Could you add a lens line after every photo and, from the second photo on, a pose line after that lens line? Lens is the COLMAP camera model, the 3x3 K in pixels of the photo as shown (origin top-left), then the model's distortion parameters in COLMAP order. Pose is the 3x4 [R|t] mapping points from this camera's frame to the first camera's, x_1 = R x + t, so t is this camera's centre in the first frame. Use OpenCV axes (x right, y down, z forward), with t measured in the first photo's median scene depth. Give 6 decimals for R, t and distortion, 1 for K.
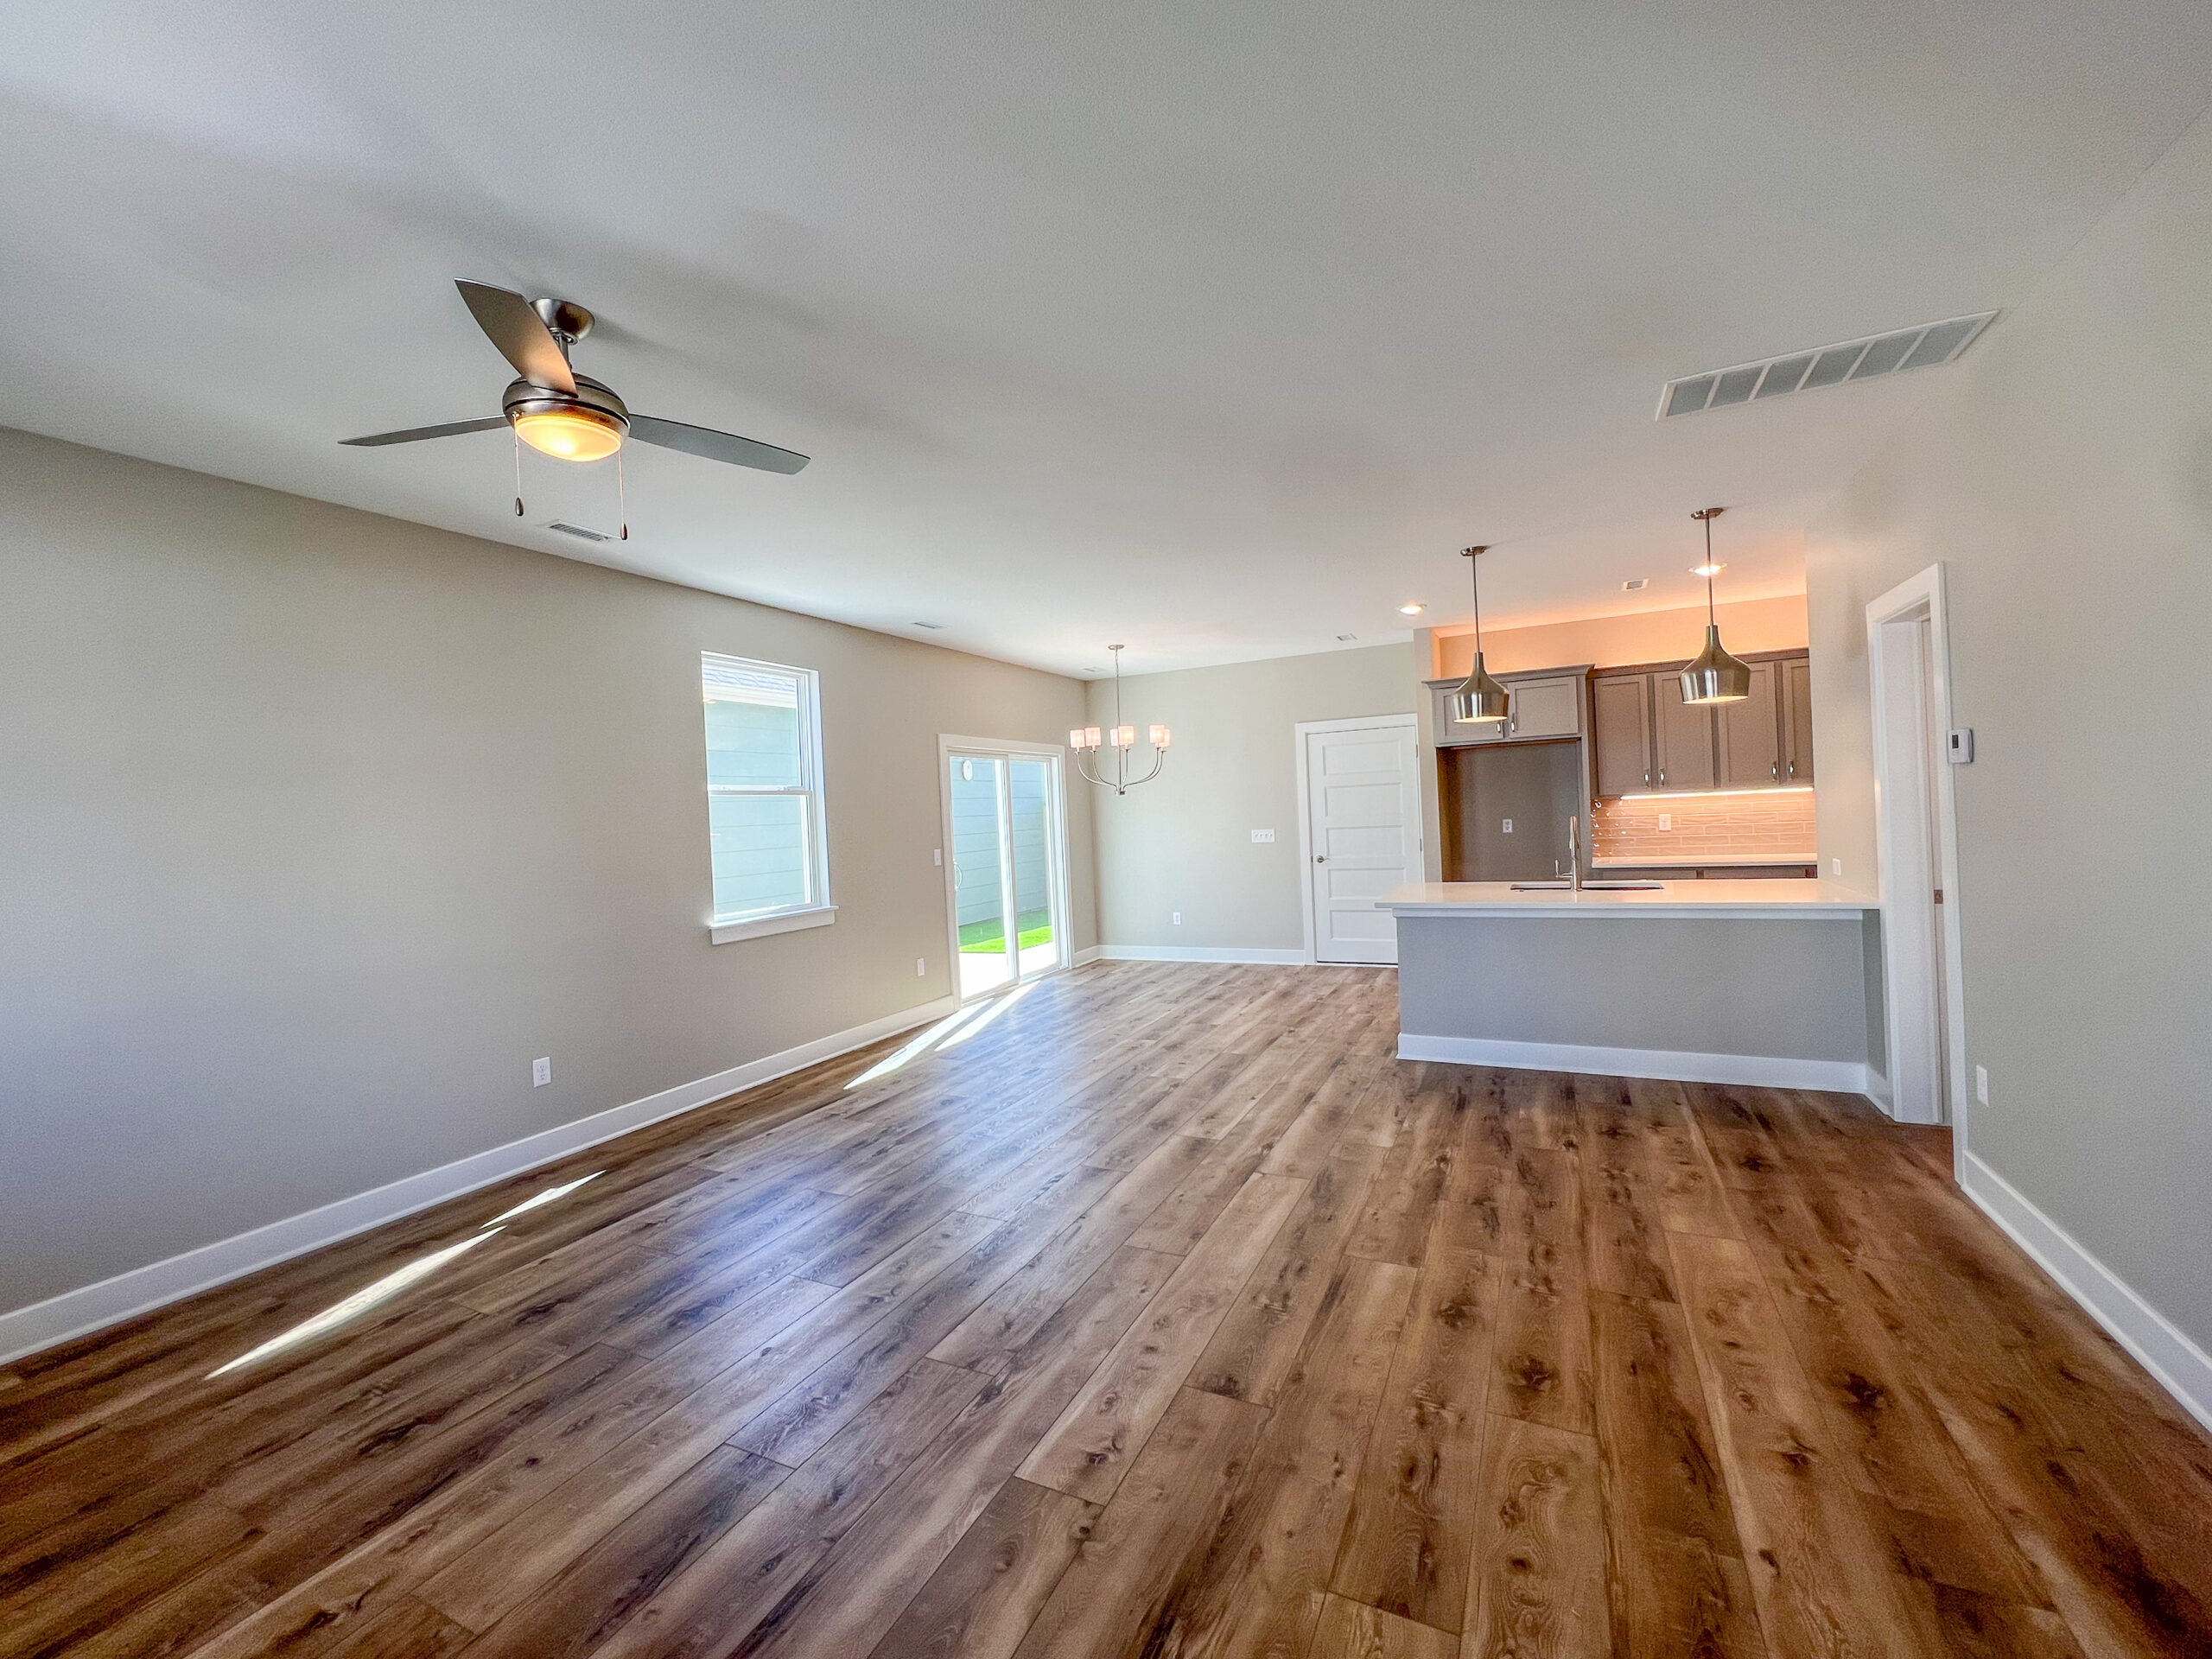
lens RADIAL K [[918.0, 0, 1106.0], [0, 918.0, 829.5], [0, 0, 1]] dist [0.173993, -0.000023]
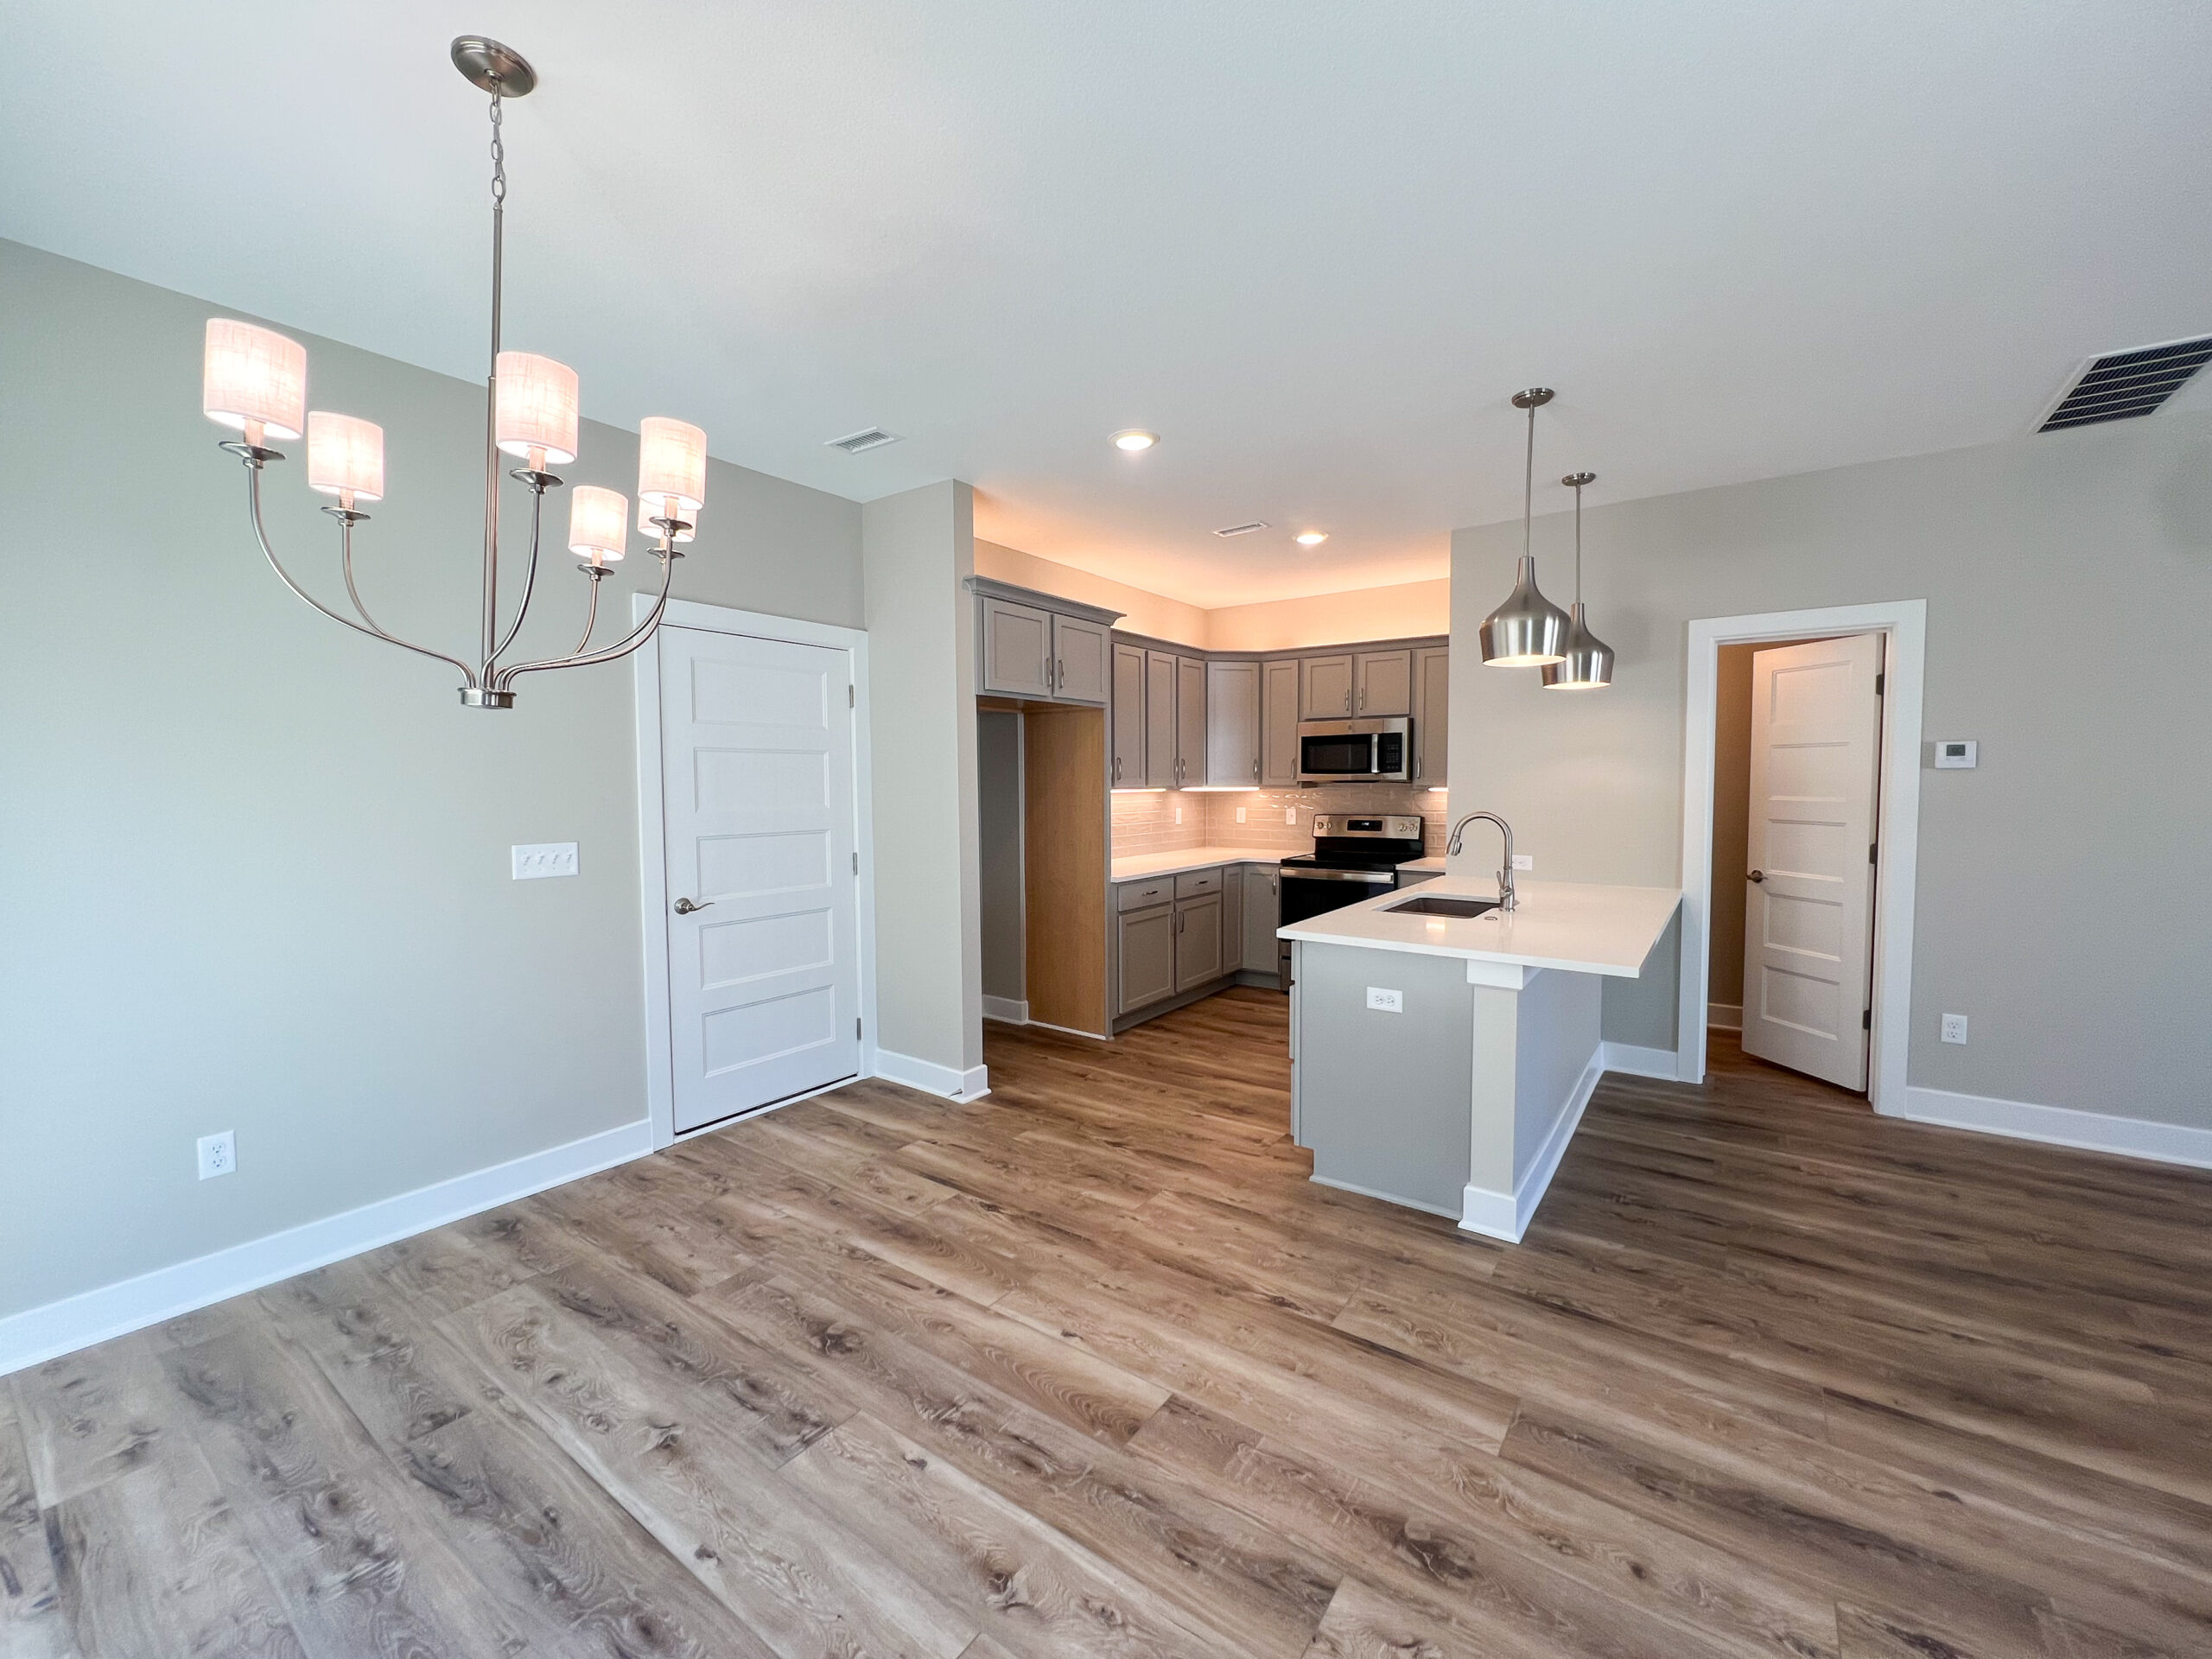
lens RADIAL K [[887.3, 0, 1099.2], [0, 887.3, 865.1], [0, 0, 1]] dist [-0.003547, -0.000136]
pose [[0.175089, -0.049384, 0.983313, -0.264212], [0.007286, 0.998779, 0.048863, -0.012980], [-0.984526, -0.001391, 0.175235, 1.231961]]
